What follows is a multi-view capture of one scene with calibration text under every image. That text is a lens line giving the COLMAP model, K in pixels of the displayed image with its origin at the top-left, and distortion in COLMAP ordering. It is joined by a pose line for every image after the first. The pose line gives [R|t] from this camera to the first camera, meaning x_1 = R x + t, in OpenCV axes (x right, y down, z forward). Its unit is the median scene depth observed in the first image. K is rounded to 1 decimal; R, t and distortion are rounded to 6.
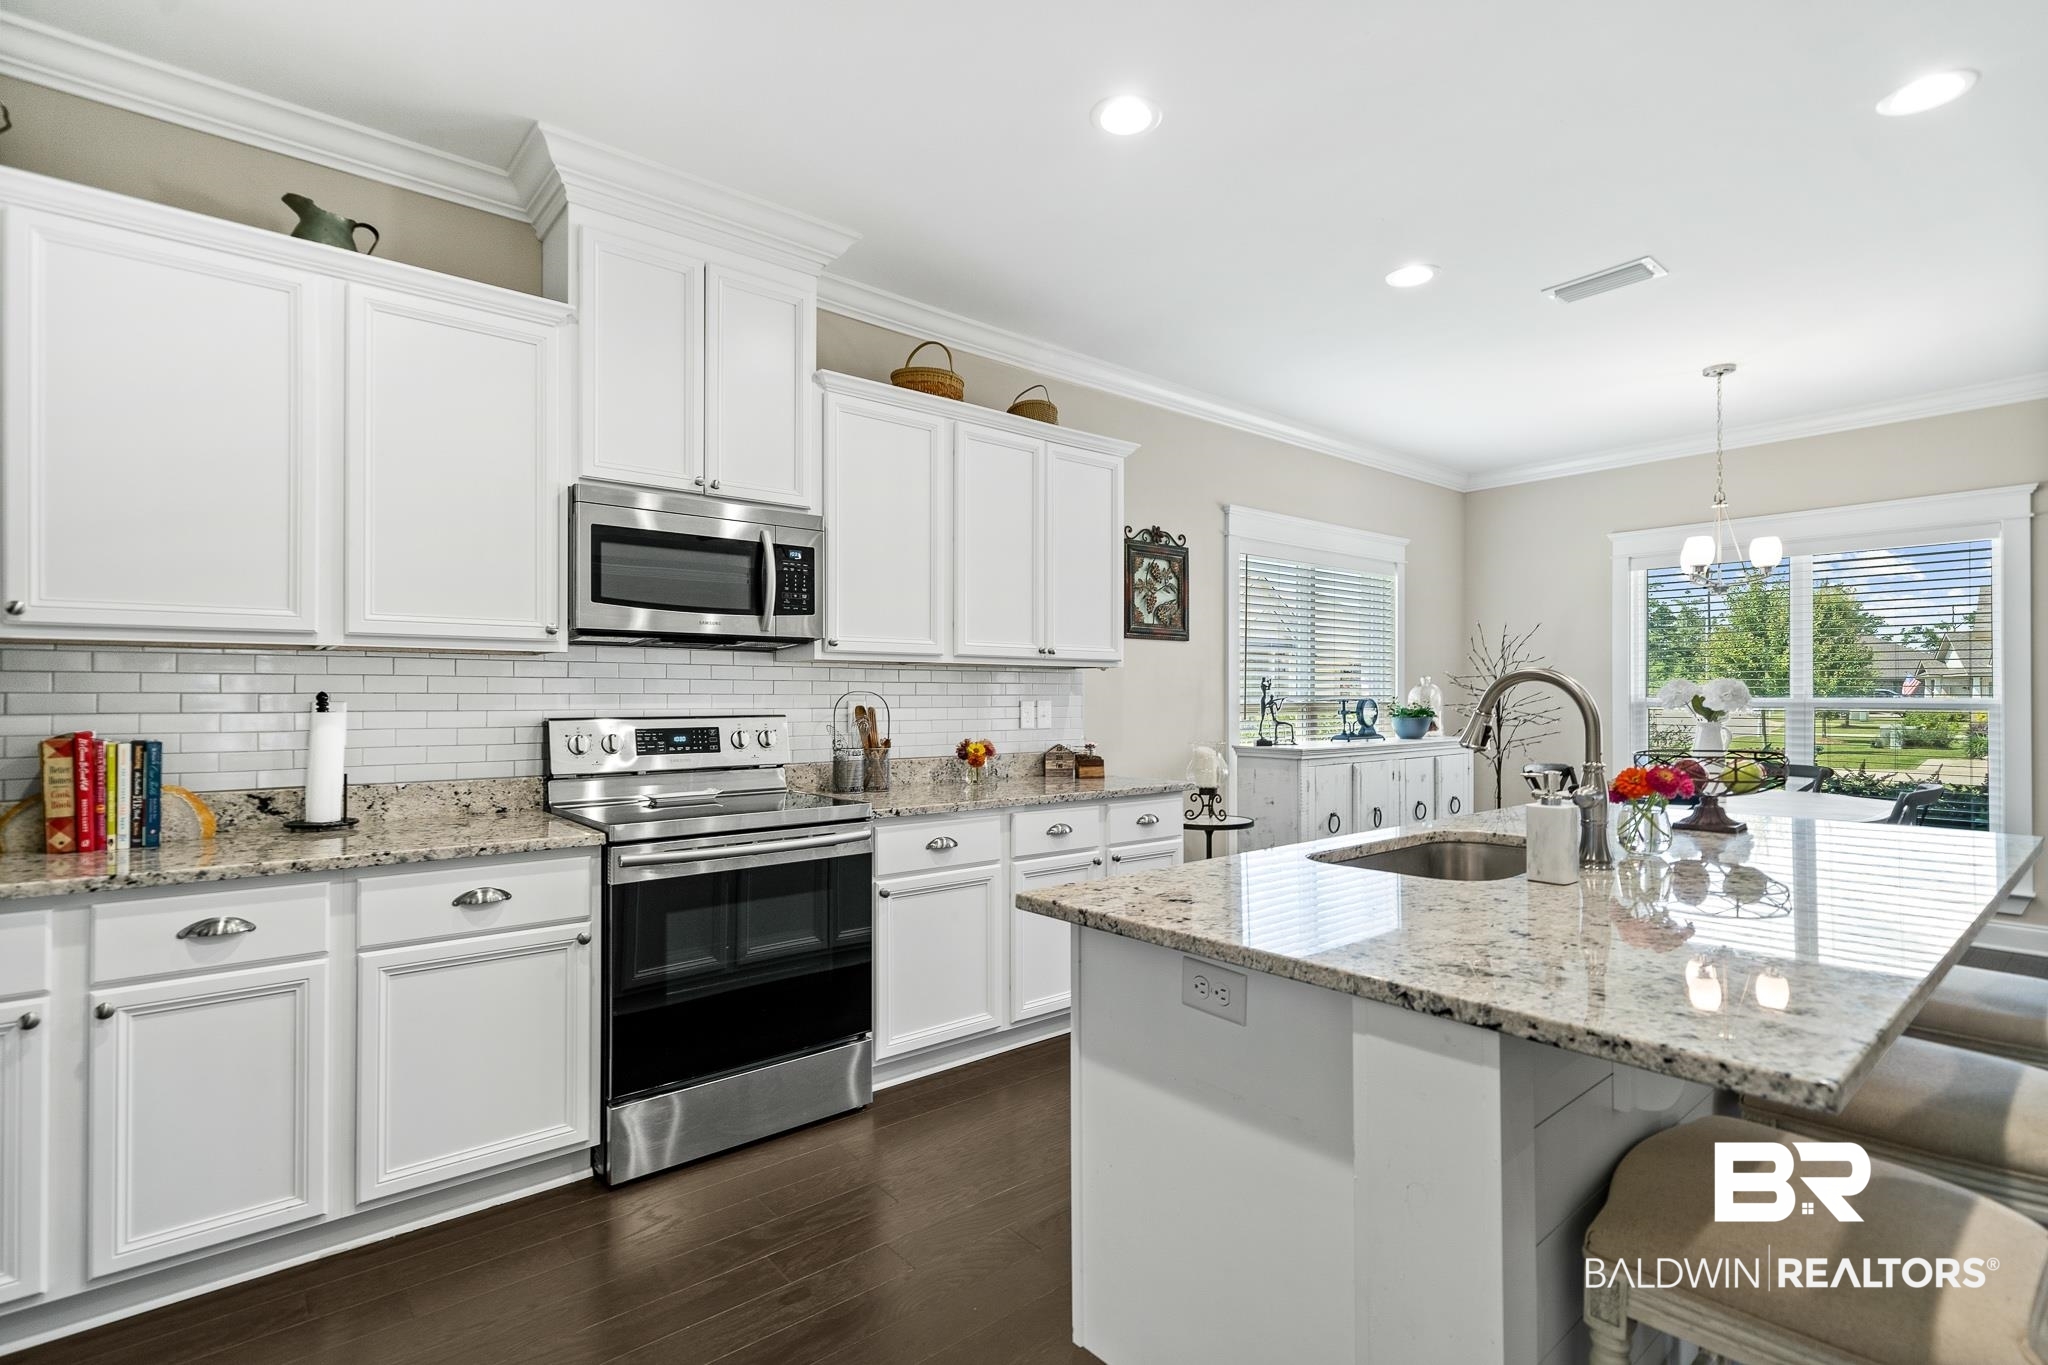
lens RADIAL K [[955.9, 0, 1023.8], [0, 955.9, 687.9], [0, 0, 1]] dist [0.001397, 0.000469]
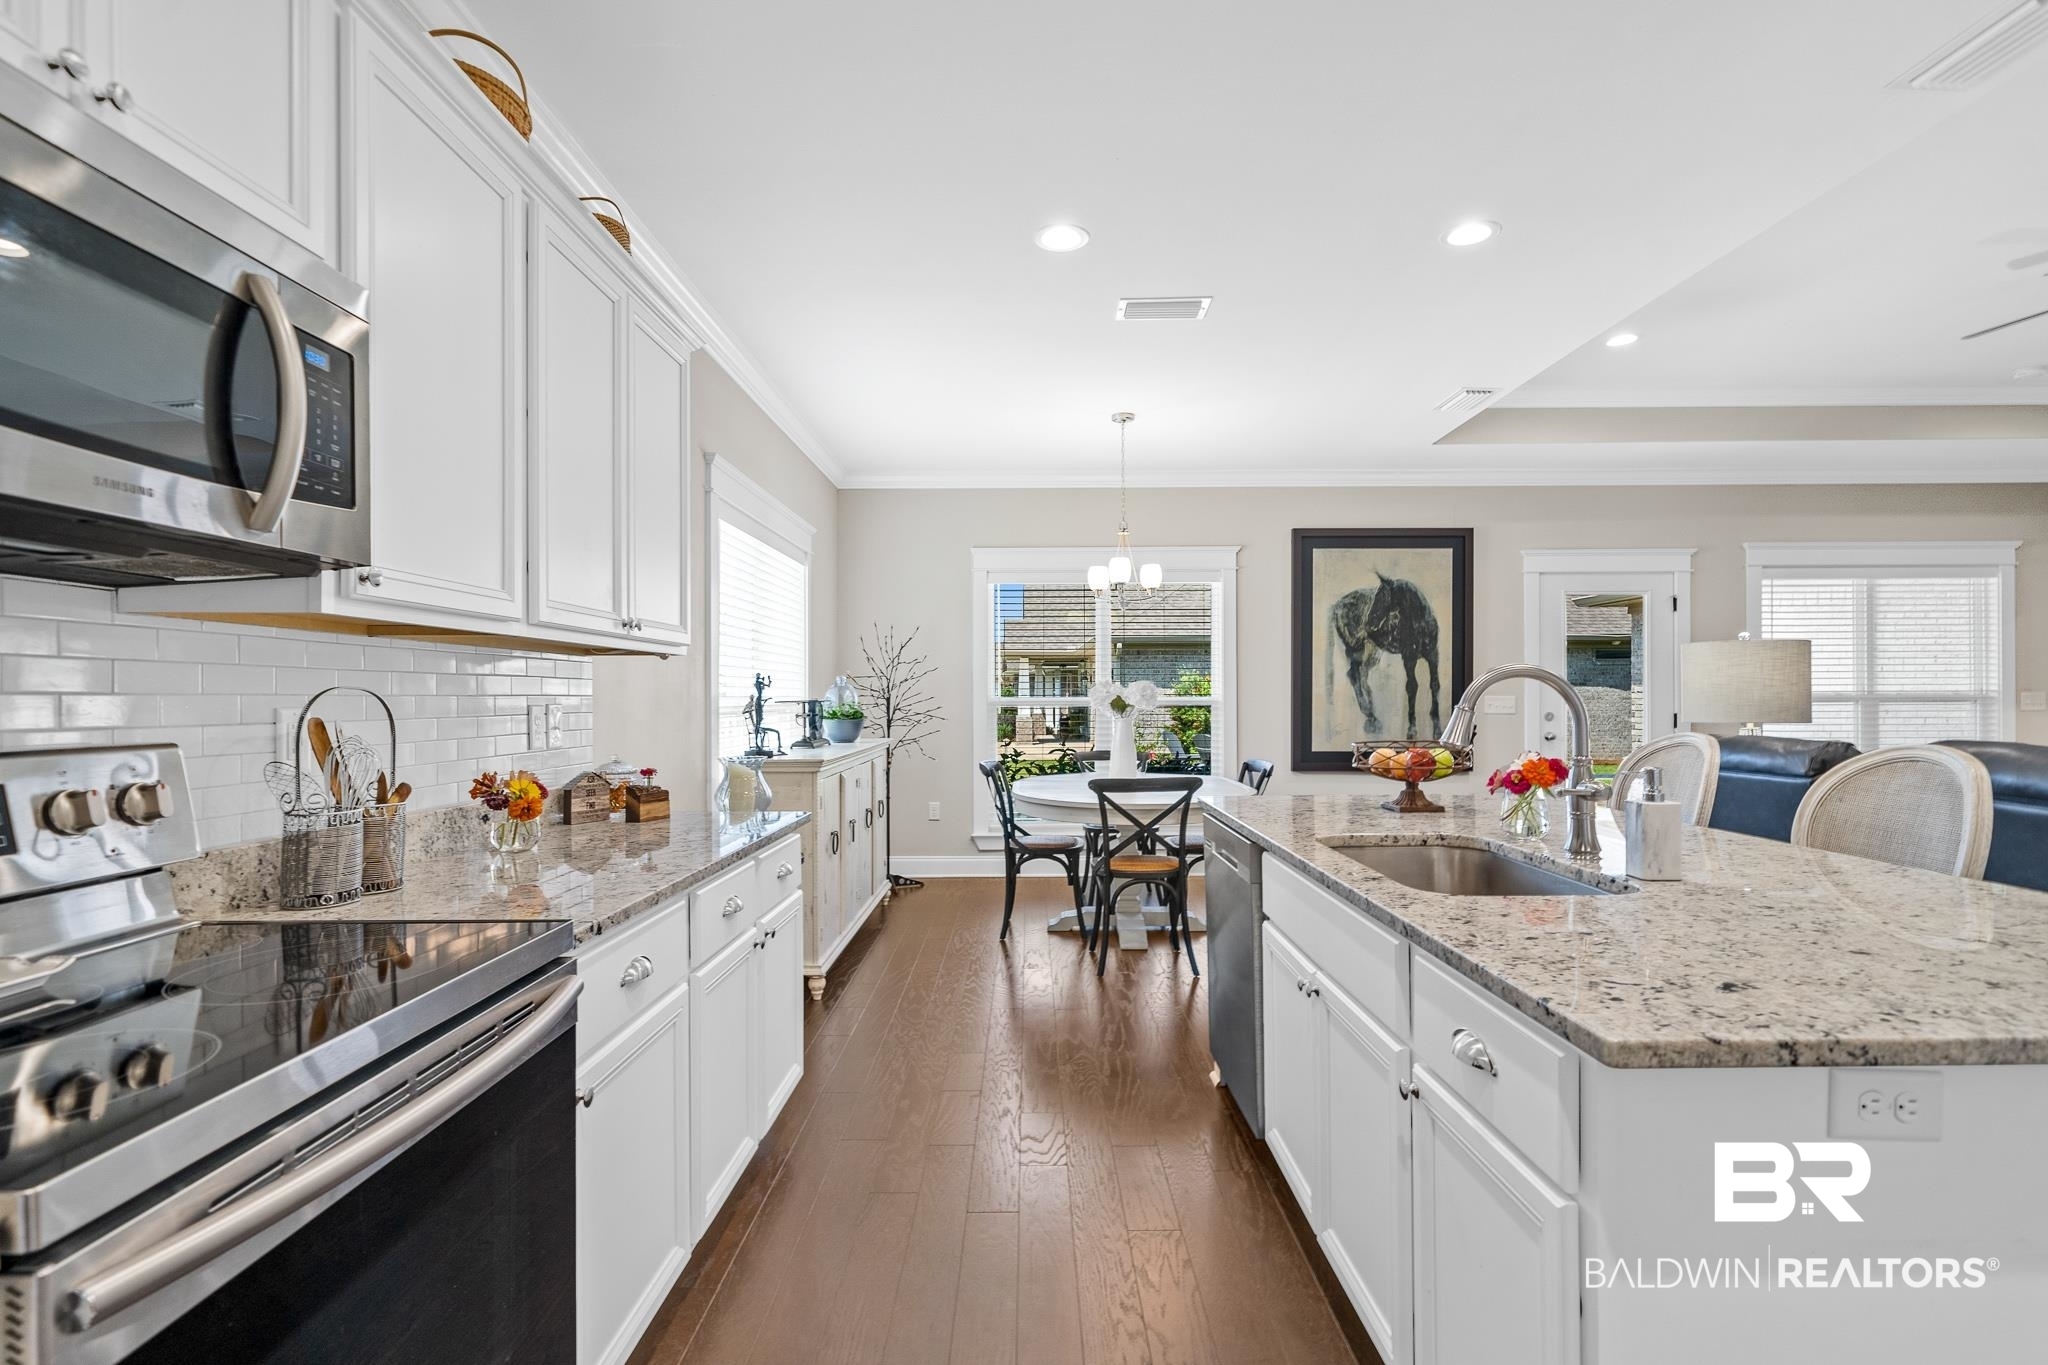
lens RADIAL K [[955.9, 0, 1022.7], [0, 955.9, 694.7], [0, 0, 1]] dist [0.001397, 0.000469]
pose [[0.646571, -0.002329, 0.762850, -0.293554], [-0.002321, 0.999985, 0.005021, 0.003153], [-0.762850, -0.005017, 0.646556, 0.396959]]
